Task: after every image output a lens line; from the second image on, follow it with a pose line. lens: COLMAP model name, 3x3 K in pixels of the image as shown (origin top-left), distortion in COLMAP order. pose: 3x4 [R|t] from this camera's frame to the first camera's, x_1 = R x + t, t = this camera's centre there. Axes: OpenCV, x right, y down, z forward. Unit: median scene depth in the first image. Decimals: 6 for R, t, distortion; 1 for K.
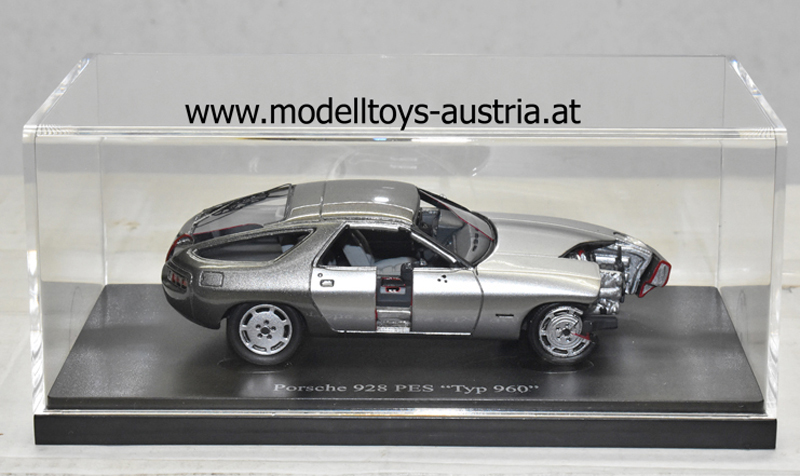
lens RADIAL K [[1905.0, 0, 398.5], [0, 1905.0, 239.9], [0, 0, 1]] dist [0.021263, 0.000000]
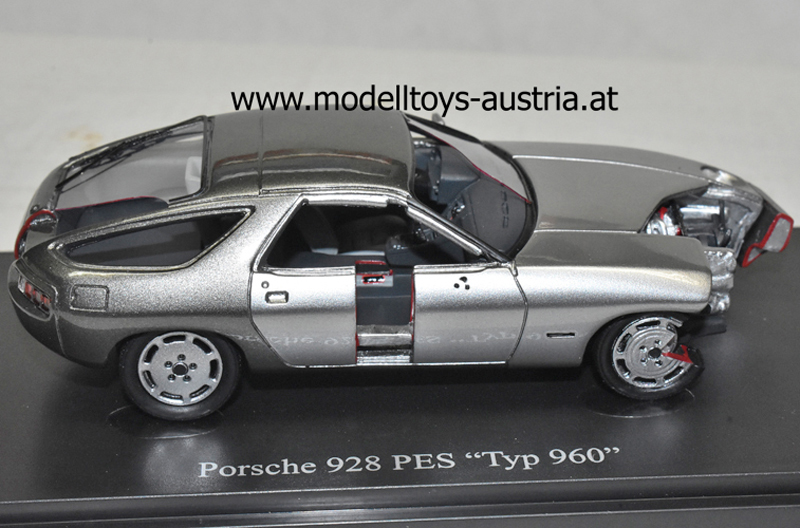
lens RADIAL K [[1868.4, 0, 400.1], [0, 1868.4, 261.3], [0, 0, 1]] dist [0.051106, 0.000000]
pose [[0.997418, -0.040900, 0.059029, -0.032528], [0.031388, 0.987586, 0.153911, -0.080647], [-0.064591, -0.151661, 0.986320, 0.393415]]
